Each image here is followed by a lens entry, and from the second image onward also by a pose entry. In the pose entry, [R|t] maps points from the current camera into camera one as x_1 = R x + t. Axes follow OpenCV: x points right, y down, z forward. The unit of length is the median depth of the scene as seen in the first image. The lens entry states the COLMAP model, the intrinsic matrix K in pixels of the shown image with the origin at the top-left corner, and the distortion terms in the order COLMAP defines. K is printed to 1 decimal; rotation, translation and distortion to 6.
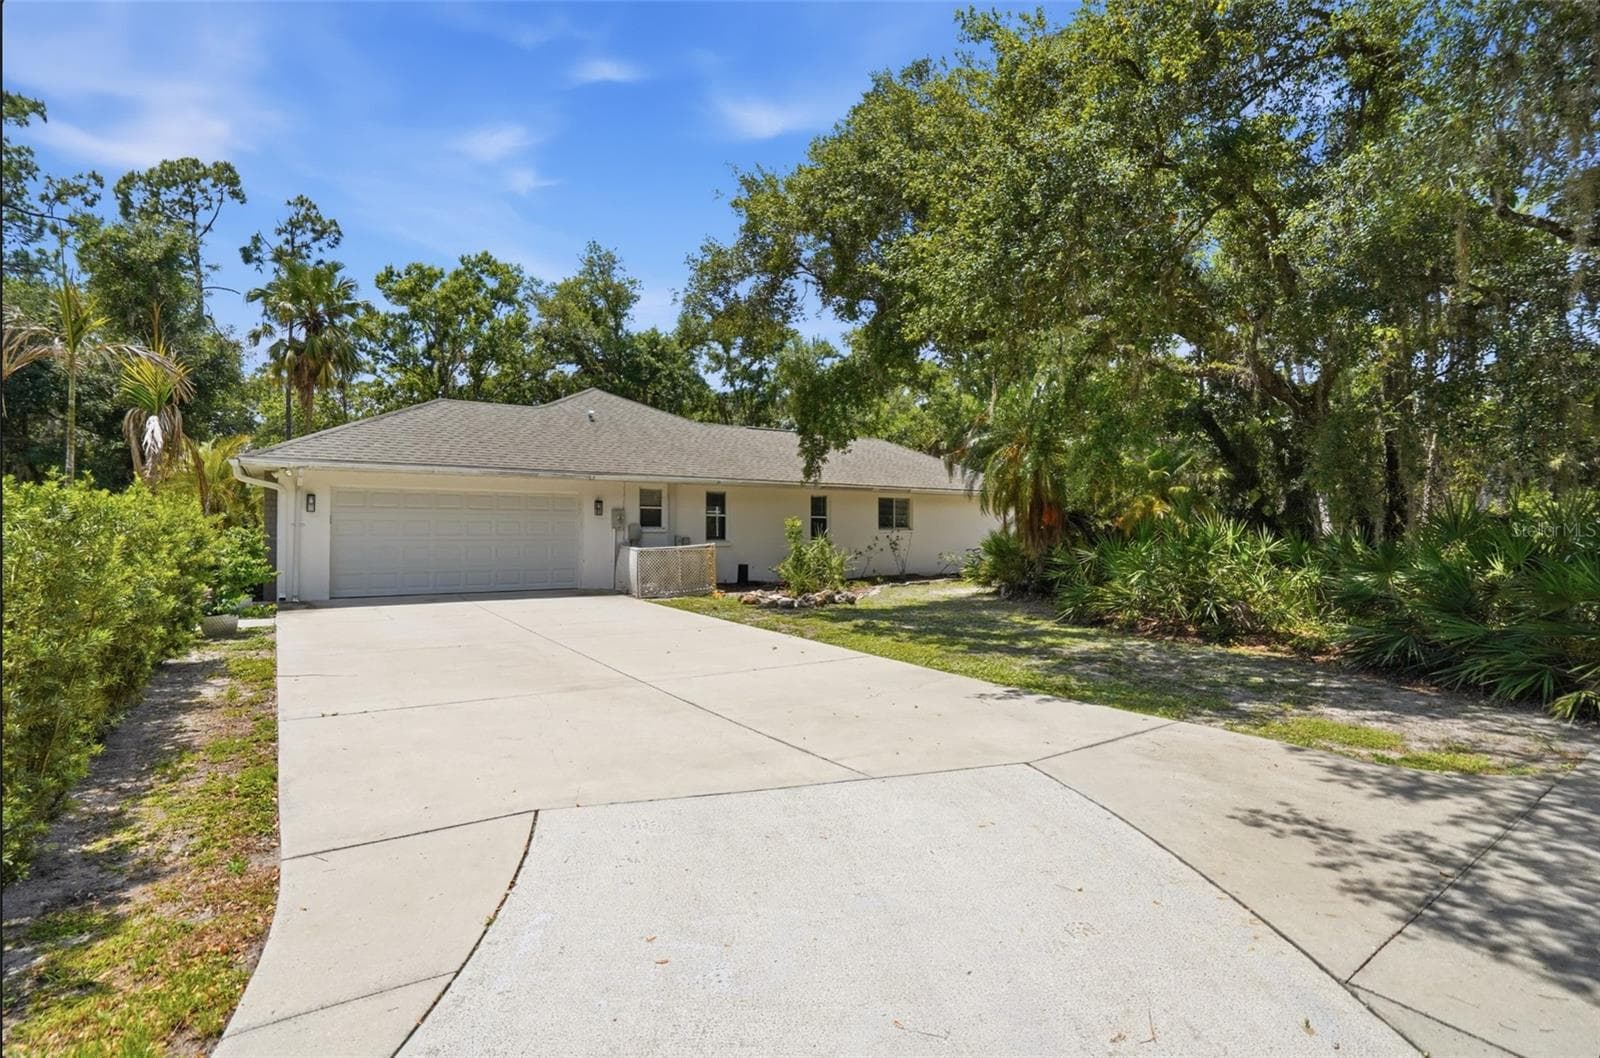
lens RADIAL K [[771.4, 0, 800.0], [0, 771.4, 529.0], [0, 0, 1]] dist [-0.064655, 0.025827]
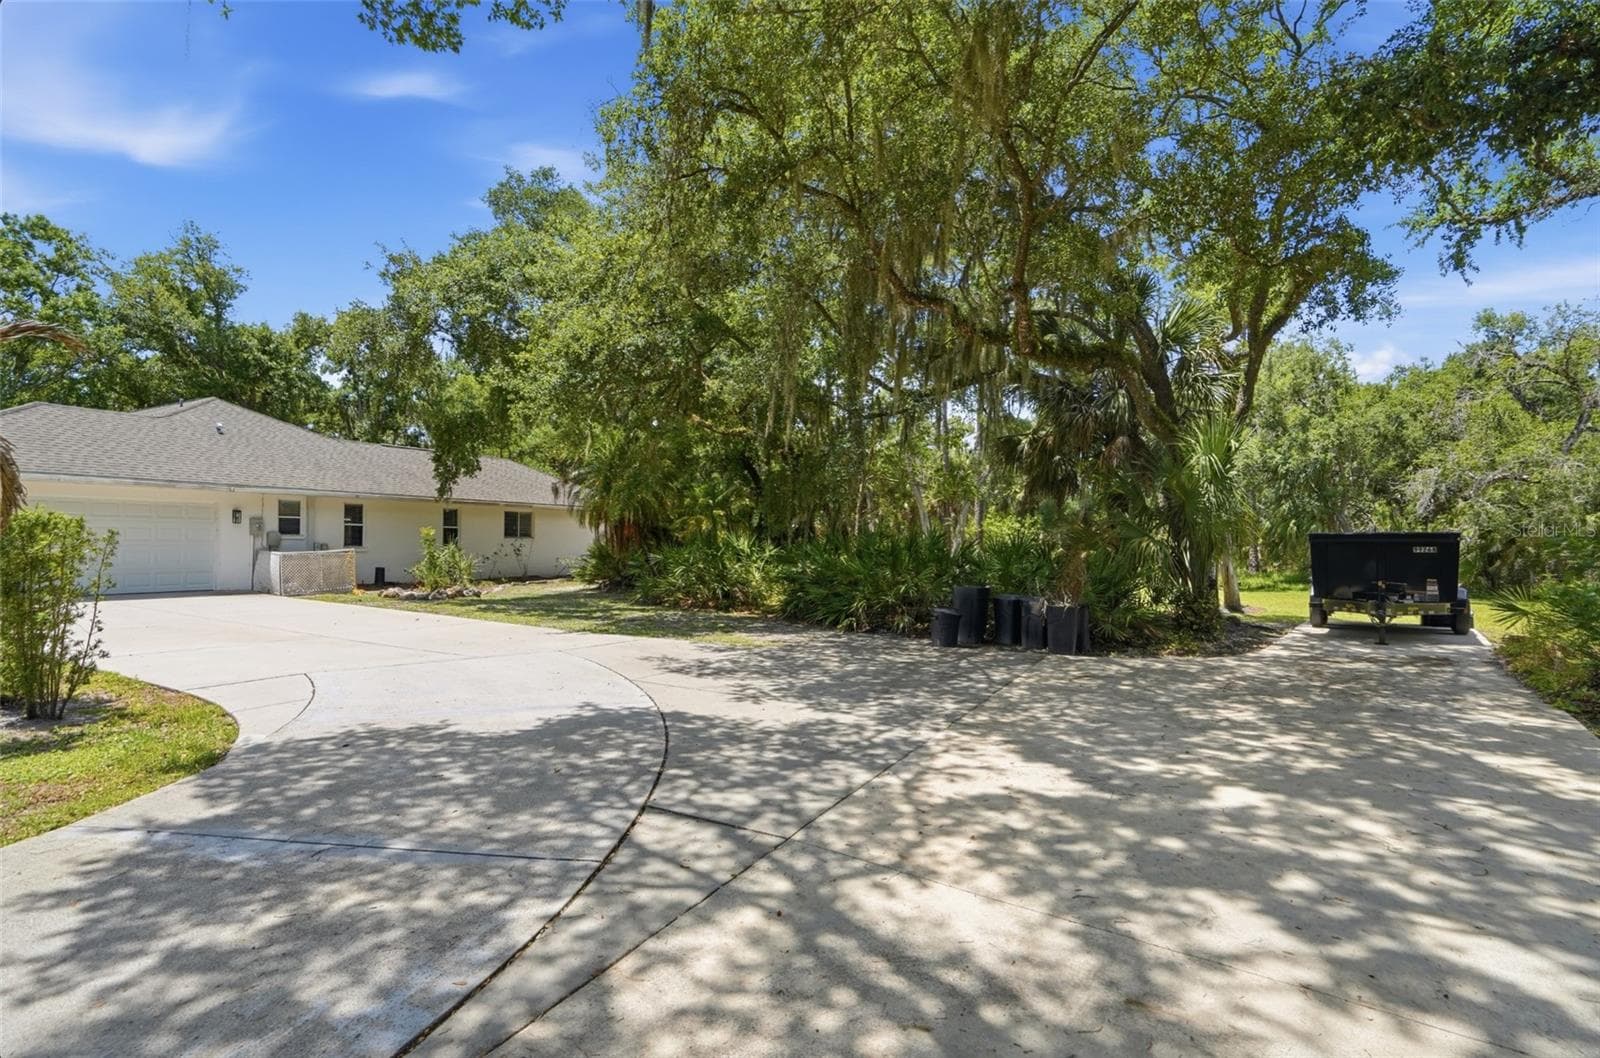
lens RADIAL K [[771.4, 0, 800.0], [0, 771.4, 529.0], [0, 0, 1]] dist [-0.064655, 0.025827]
pose [[0.897083, 0.011940, 0.441700, -0.010973], [-0.006163, 0.999876, -0.014513, 0.000808], [-0.441818, 0.010297, 0.897046, -0.311397]]
